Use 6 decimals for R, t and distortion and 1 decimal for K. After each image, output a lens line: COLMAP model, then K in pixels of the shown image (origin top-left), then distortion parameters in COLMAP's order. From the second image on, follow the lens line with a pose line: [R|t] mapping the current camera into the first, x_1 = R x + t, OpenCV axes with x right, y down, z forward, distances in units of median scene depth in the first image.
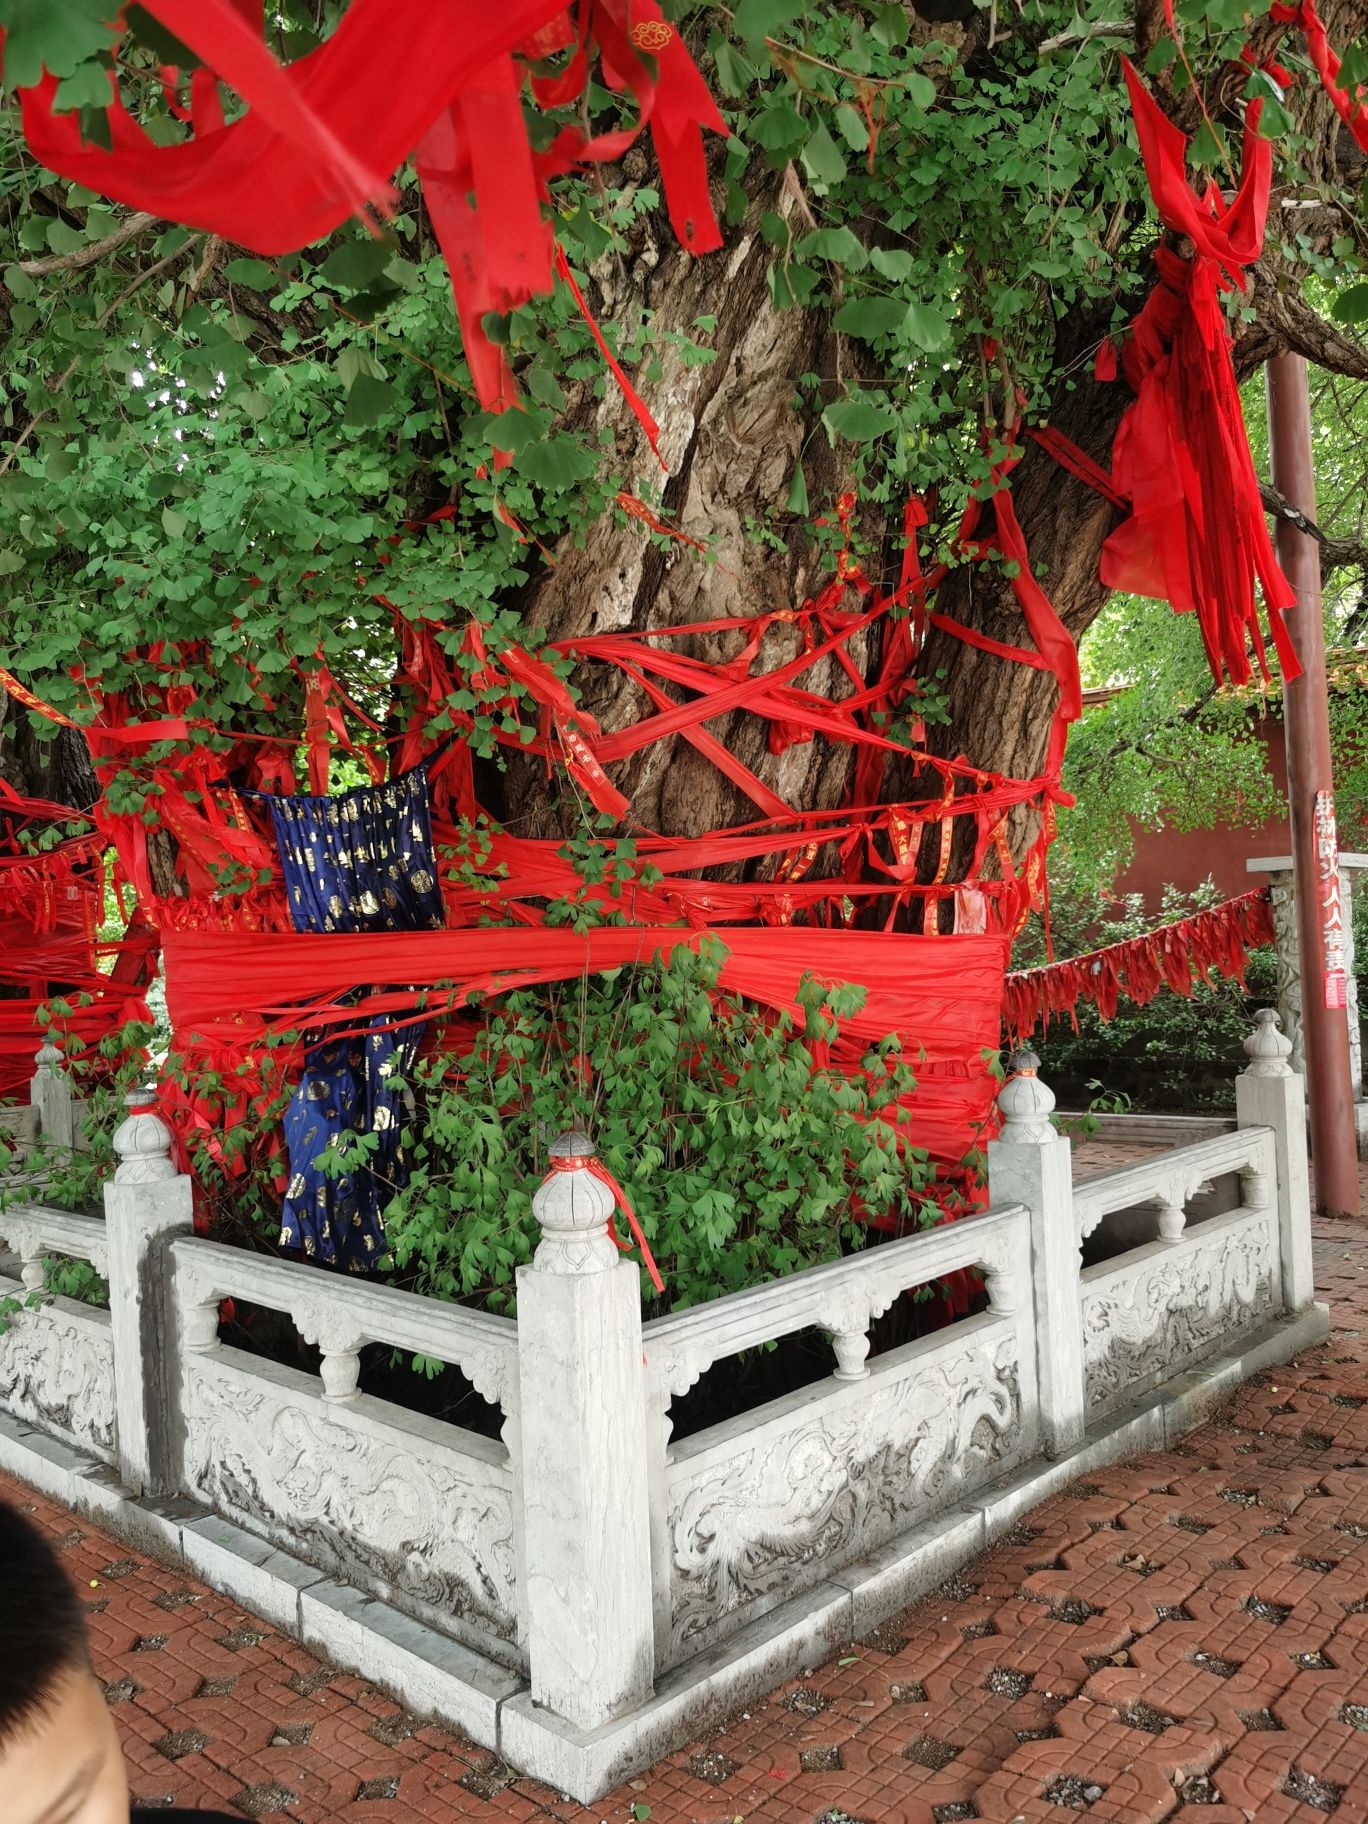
lens RADIAL K [[1416.5, 0, 668.8], [0, 1416.5, 916.1], [0, 0, 1]] dist [0.064708, -0.080660]
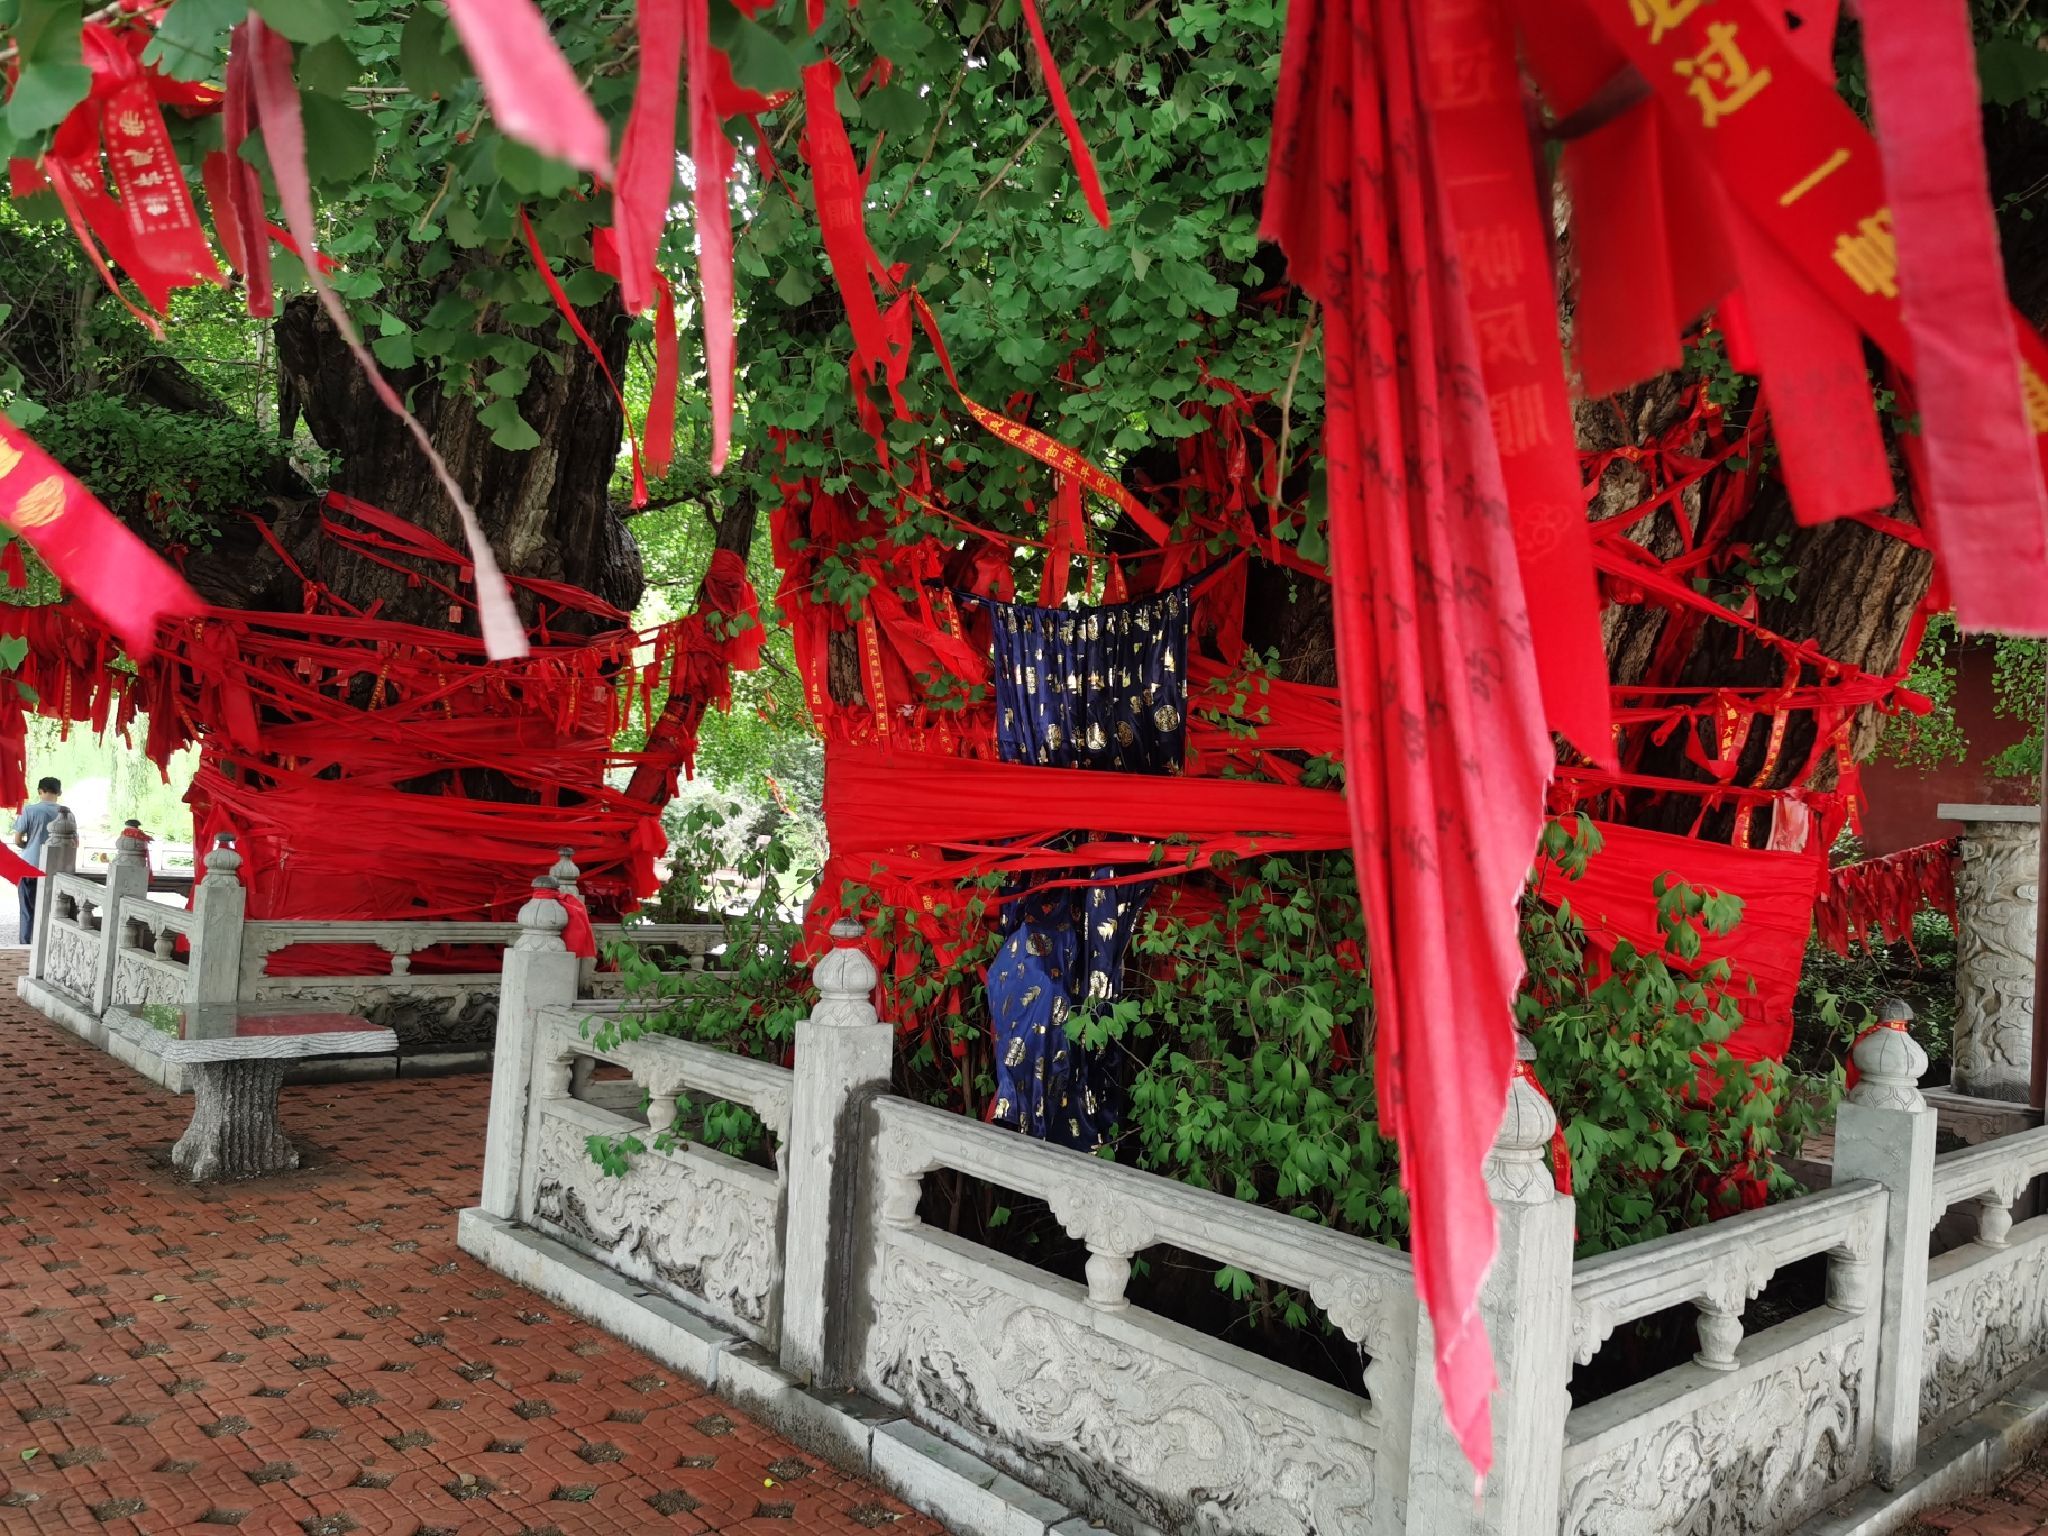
lens RADIAL K [[1590.4, 0, 1041.4], [0, 1590.4, 775.0], [0, 0, 1]] dist [0.064708, -0.080660]
pose [[0.992141, 0.111179, -0.057399, -0.195083], [-0.111737, 0.993716, -0.006602, 0.025397], [0.056305, 0.012963, 0.998329, 0.029933]]
